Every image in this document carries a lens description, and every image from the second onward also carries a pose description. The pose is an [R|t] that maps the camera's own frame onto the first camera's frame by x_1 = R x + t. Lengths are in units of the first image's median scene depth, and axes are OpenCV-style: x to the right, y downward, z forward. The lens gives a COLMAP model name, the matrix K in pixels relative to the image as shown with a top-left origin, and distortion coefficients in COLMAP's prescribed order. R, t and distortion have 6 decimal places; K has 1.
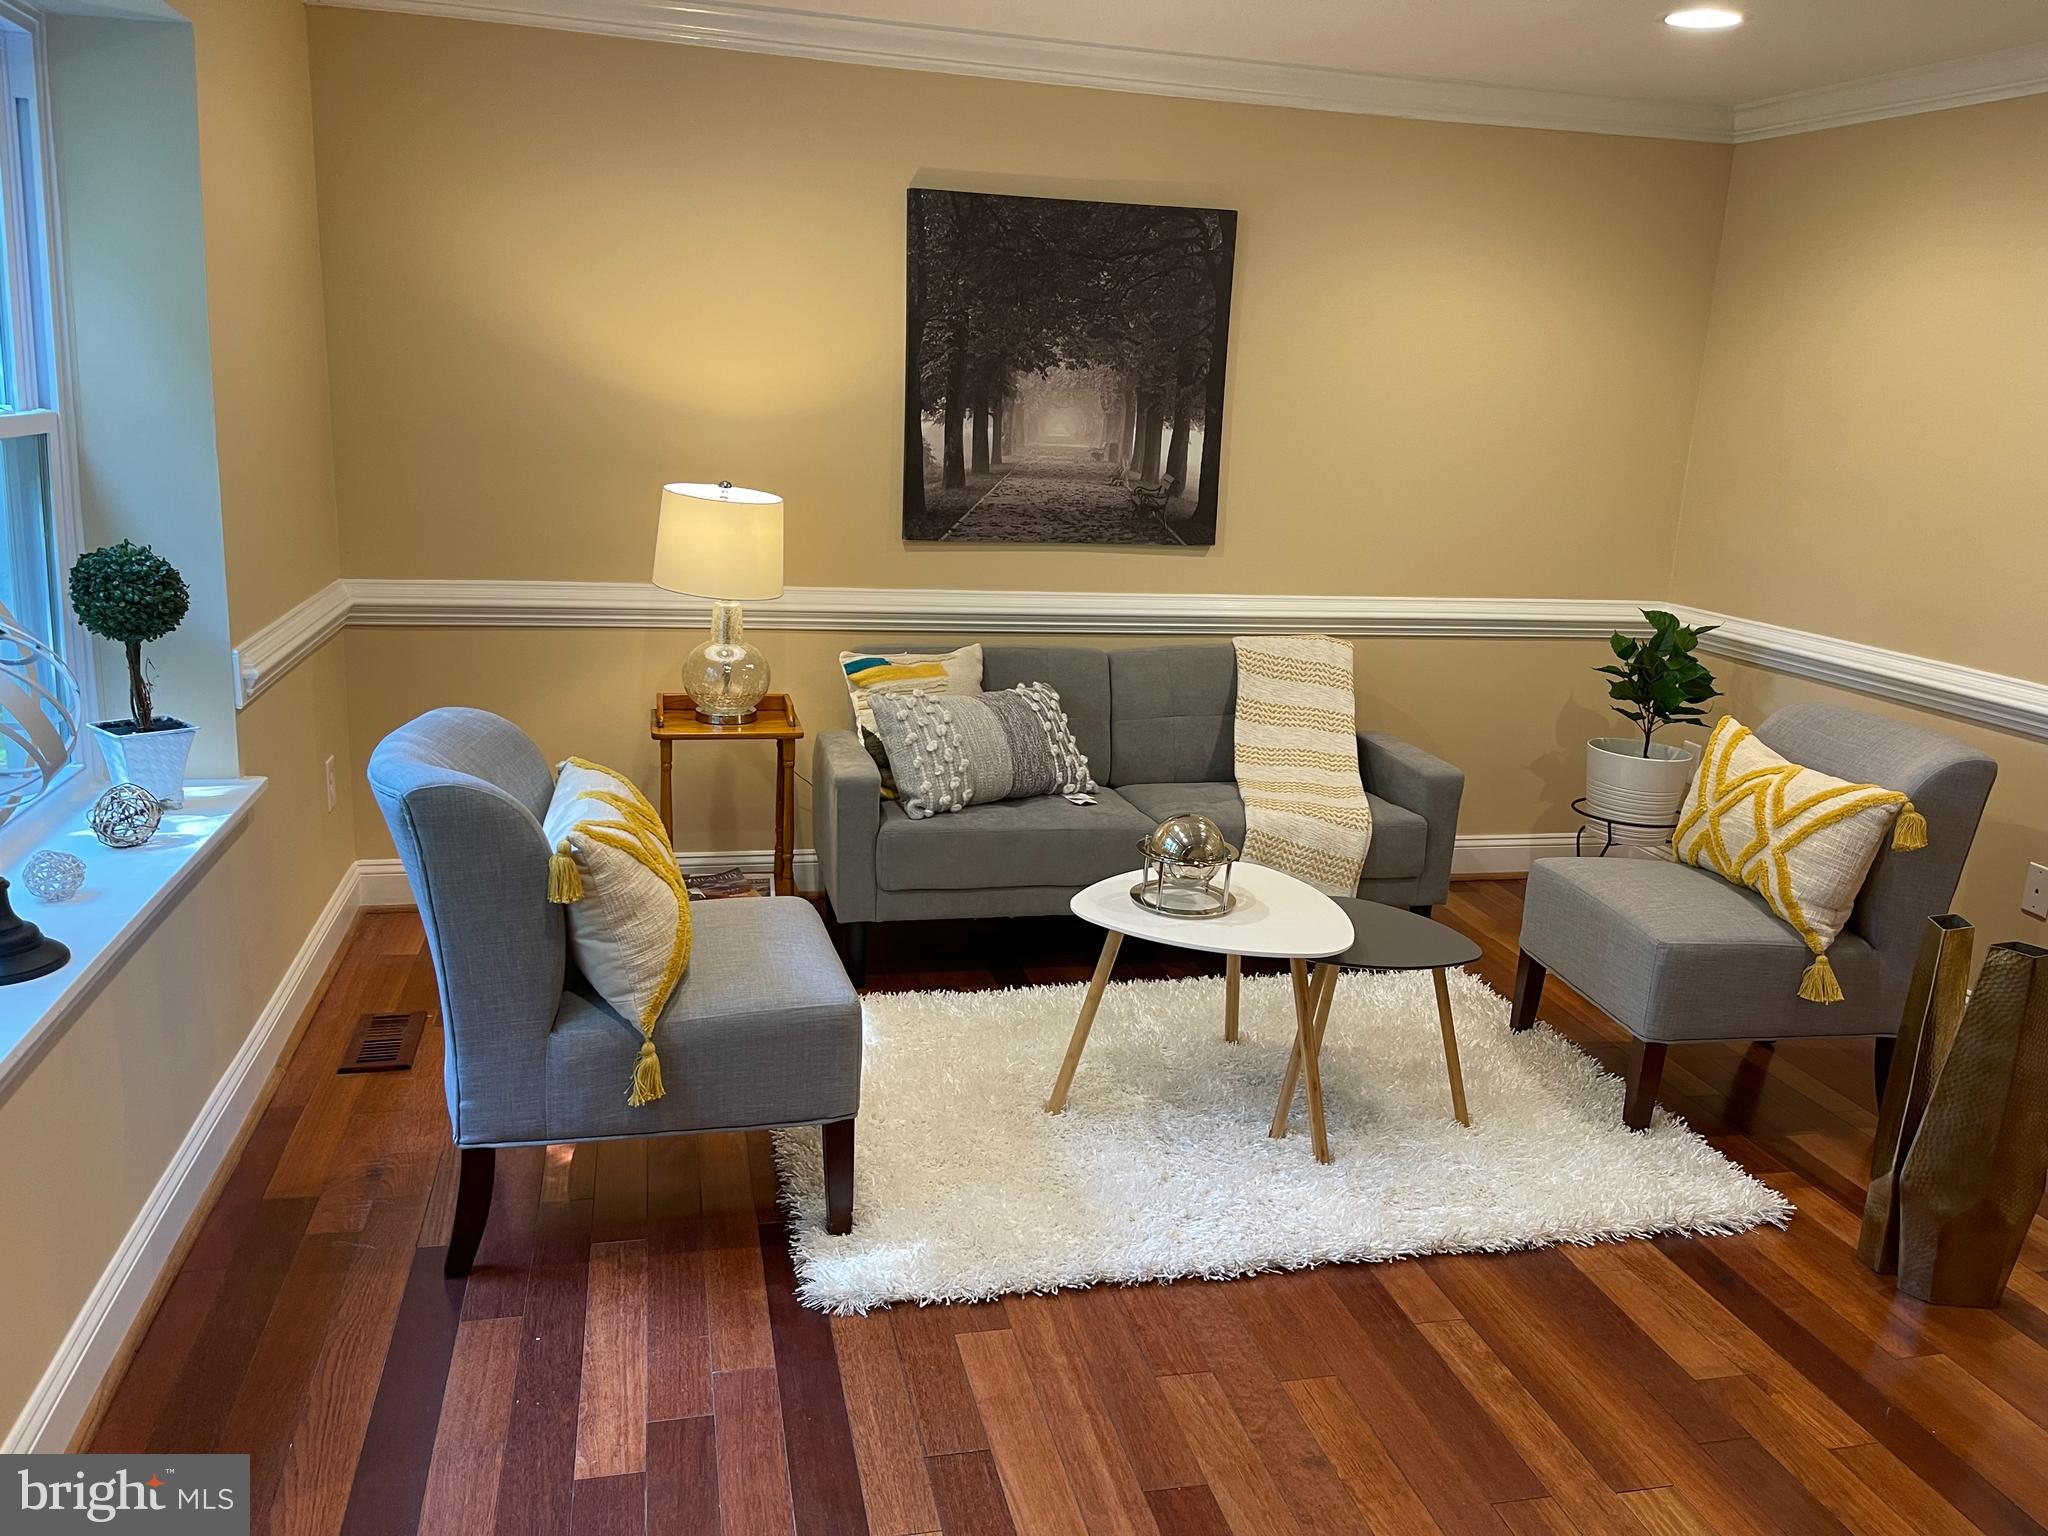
lens RADIAL K [[1565.9, 0, 1024.0], [0, 1565.9, 768.0], [0, 0, 1]] dist [0.093303, -0.153471]
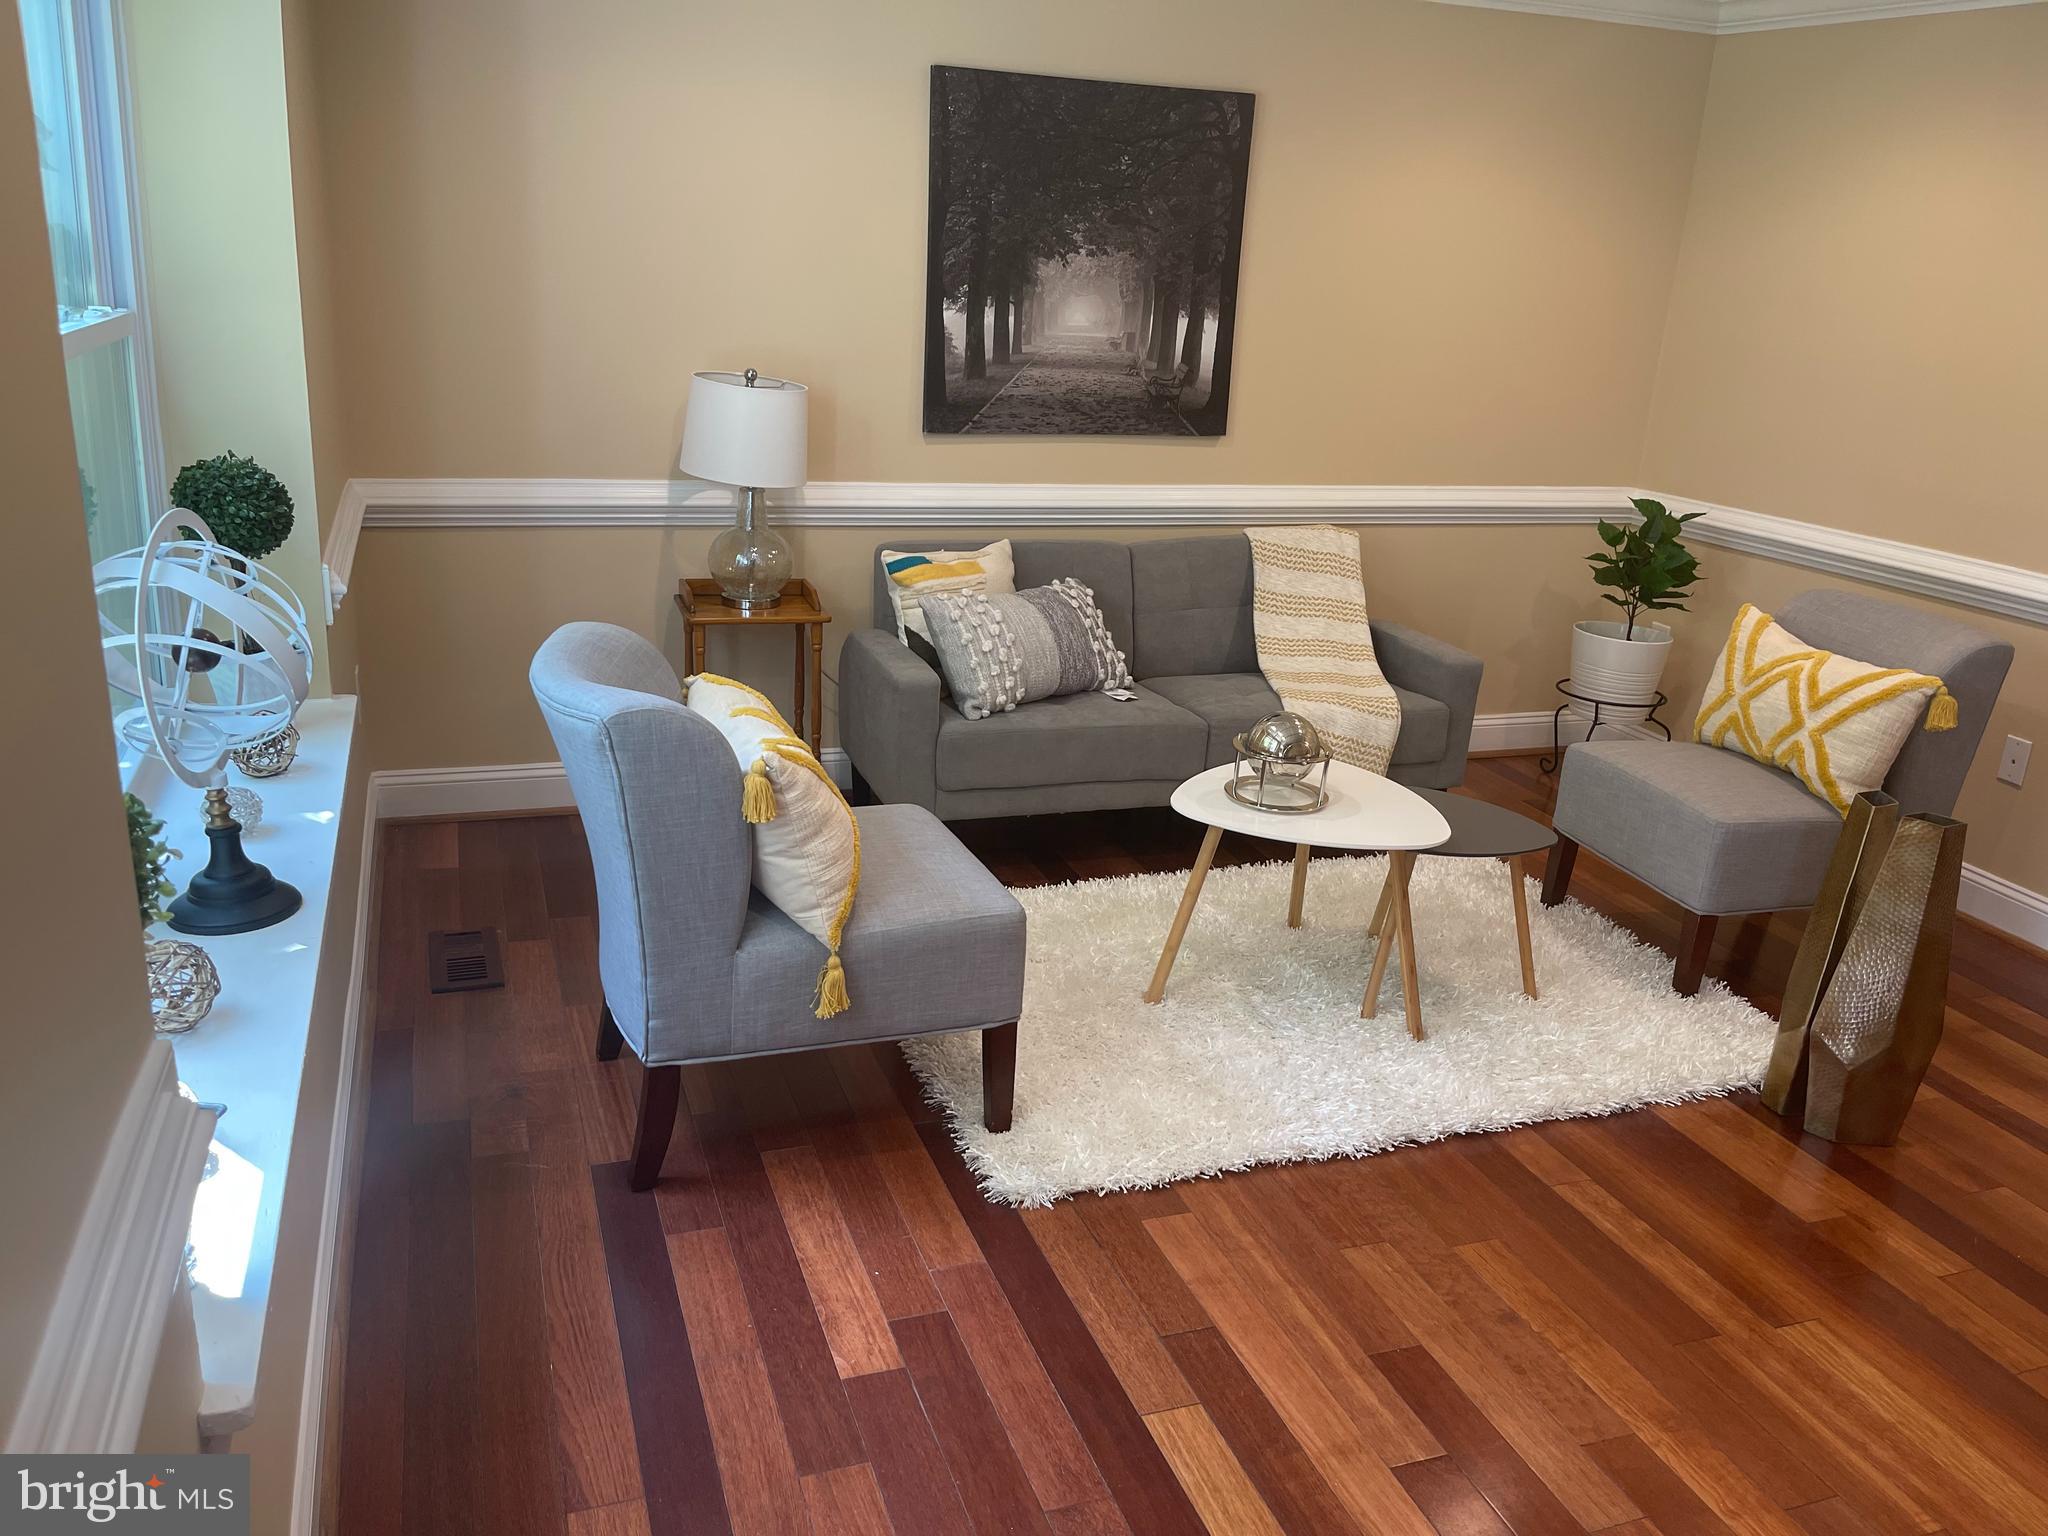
lens RADIAL K [[1581.4, 0, 1024.0], [0, 1581.4, 768.0], [0, 0, 1]] dist [0.065157, -0.116557]
pose [[0.993940, -0.026415, 0.106704, -0.168641], [0.017936, 0.996661, 0.079656, -0.019080], [-0.108452, -0.077260, 0.991095, -0.007783]]
